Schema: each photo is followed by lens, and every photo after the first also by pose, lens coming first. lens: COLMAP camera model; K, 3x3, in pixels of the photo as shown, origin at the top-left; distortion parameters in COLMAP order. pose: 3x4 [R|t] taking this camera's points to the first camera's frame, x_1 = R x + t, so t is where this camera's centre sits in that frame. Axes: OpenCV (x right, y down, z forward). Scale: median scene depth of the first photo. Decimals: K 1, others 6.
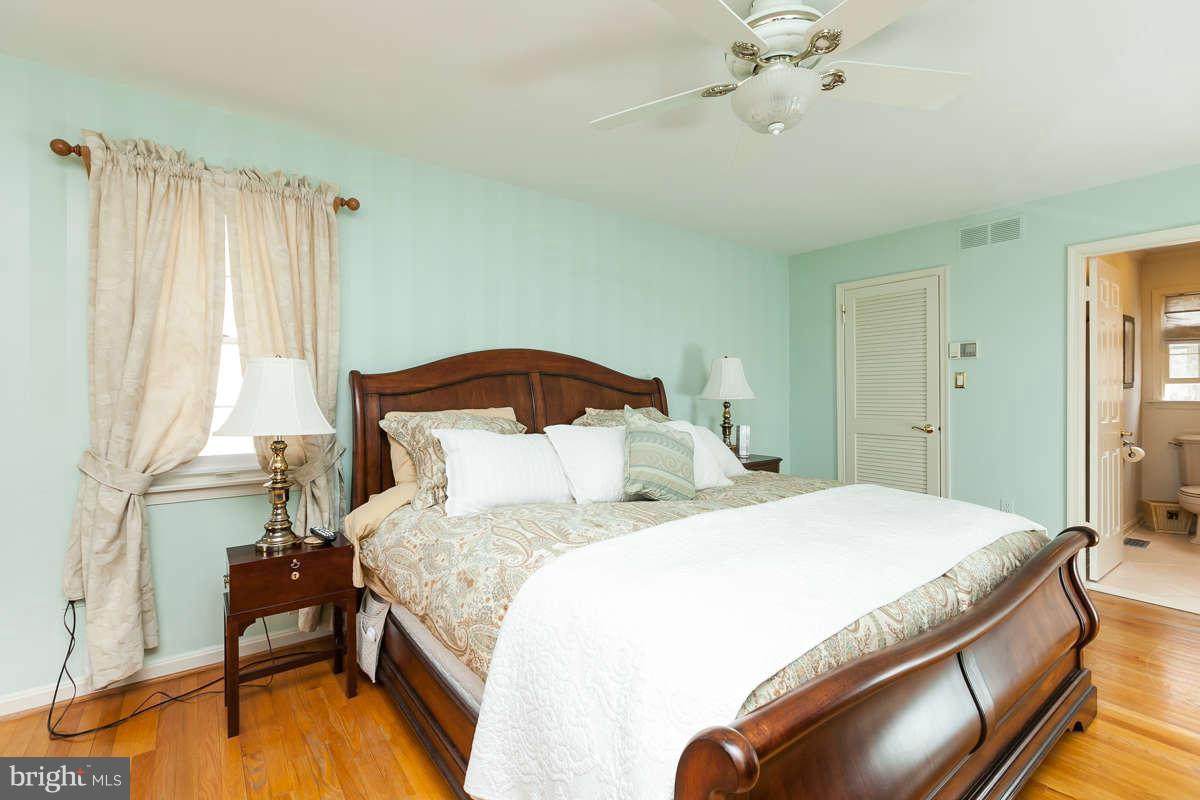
lens RADIAL K [[532.4, 0, 604.7], [0, 532.4, 394.1], [0, 0, 1]] dist [0.001385, 0.000667]
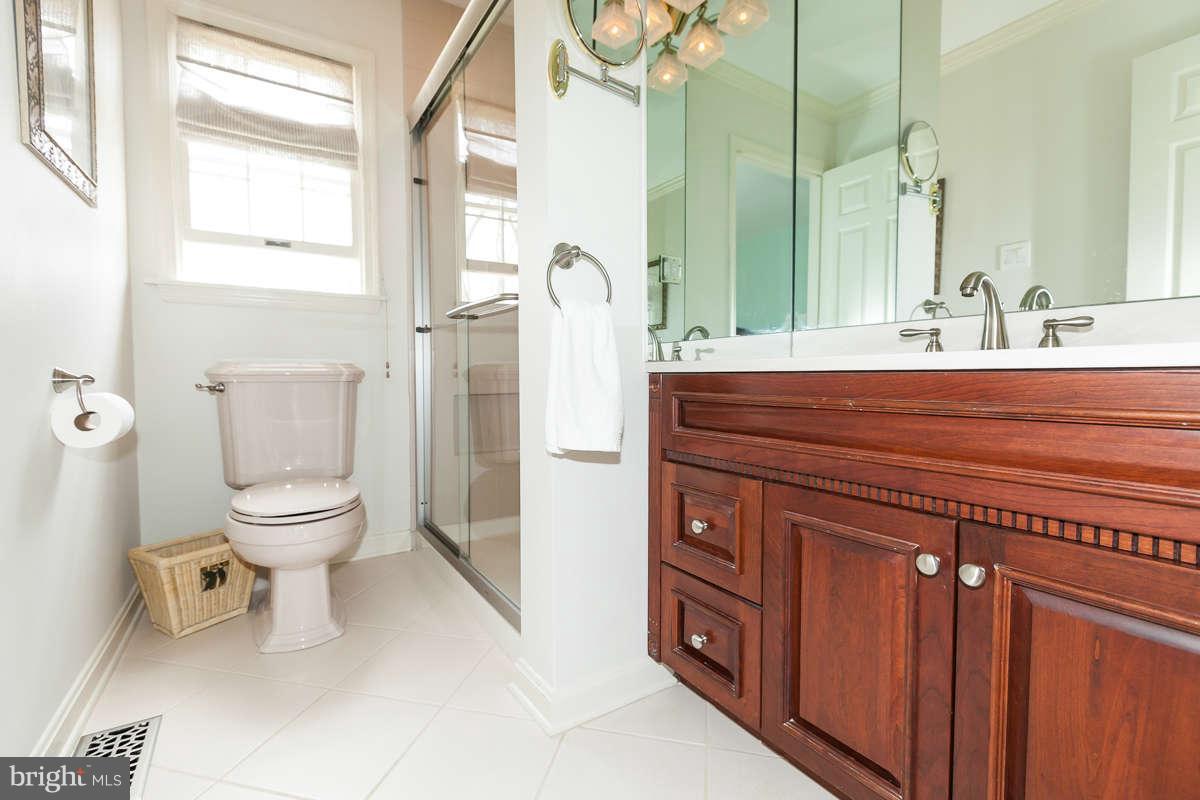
lens RADIAL K [[532.4, 0, 604.7], [0, 532.4, 394.1], [0, 0, 1]] dist [0.001385, 0.000667]
pose [[0.077121, -0.035004, 0.996407, 0.707959], [-0.000388, 0.999382, 0.035138, 0.086548], [-0.997022, -0.003097, 0.077060, 0.688685]]
